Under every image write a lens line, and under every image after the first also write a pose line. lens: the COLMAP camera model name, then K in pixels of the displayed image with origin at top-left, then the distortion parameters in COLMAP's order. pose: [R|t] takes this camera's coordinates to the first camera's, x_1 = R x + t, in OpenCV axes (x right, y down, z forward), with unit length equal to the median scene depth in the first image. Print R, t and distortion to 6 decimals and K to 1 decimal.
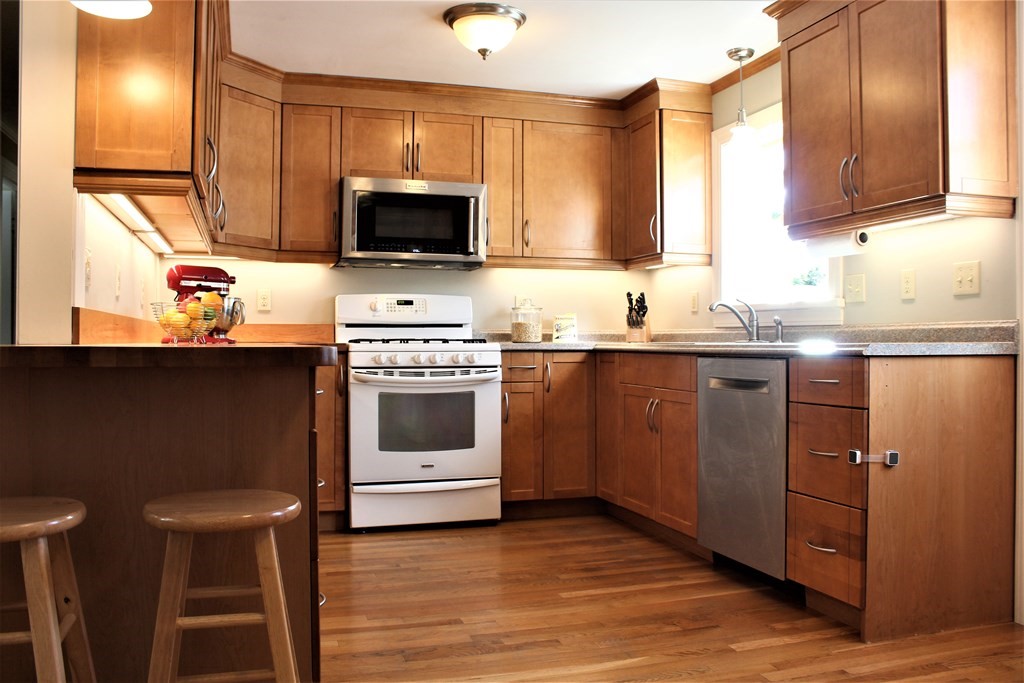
lens RADIAL K [[857.2, 0, 513.9], [0, 857.2, 343.3], [0, 0, 1]] dist [-0.077660, 0.017126]
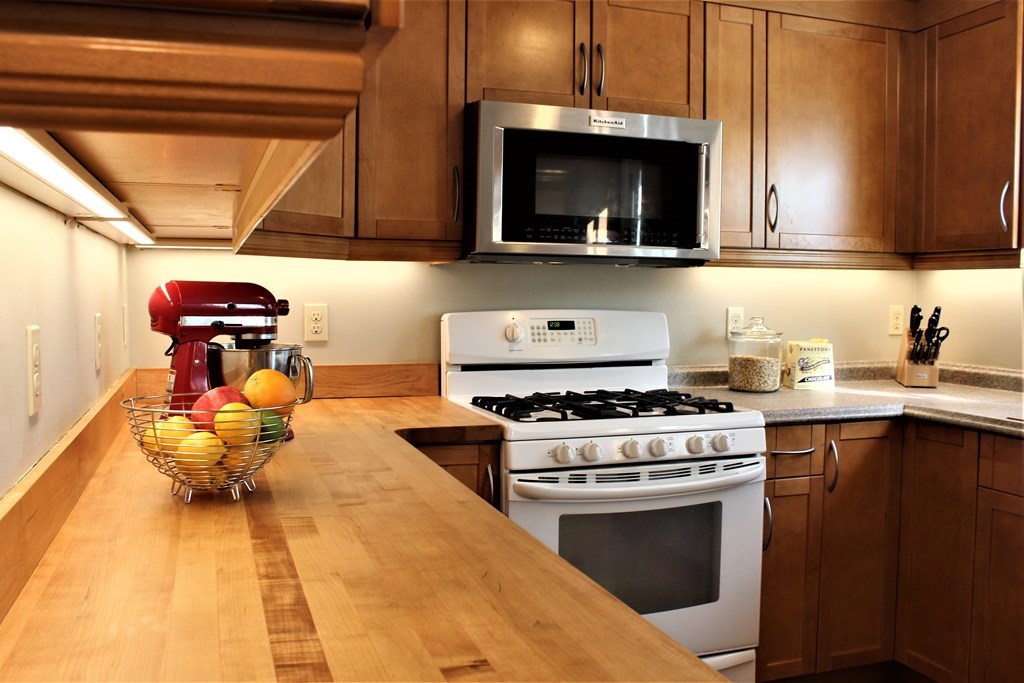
lens RADIAL K [[857.2, 0, 507.8], [0, 857.2, 334.9], [0, 0, 1]] dist [-0.077660, 0.017126]
pose [[0.998968, 0.003032, 0.045309, -0.204040], [-0.005678, 0.998278, 0.058387, -0.080545], [-0.045054, -0.058584, 0.997265, 0.458120]]
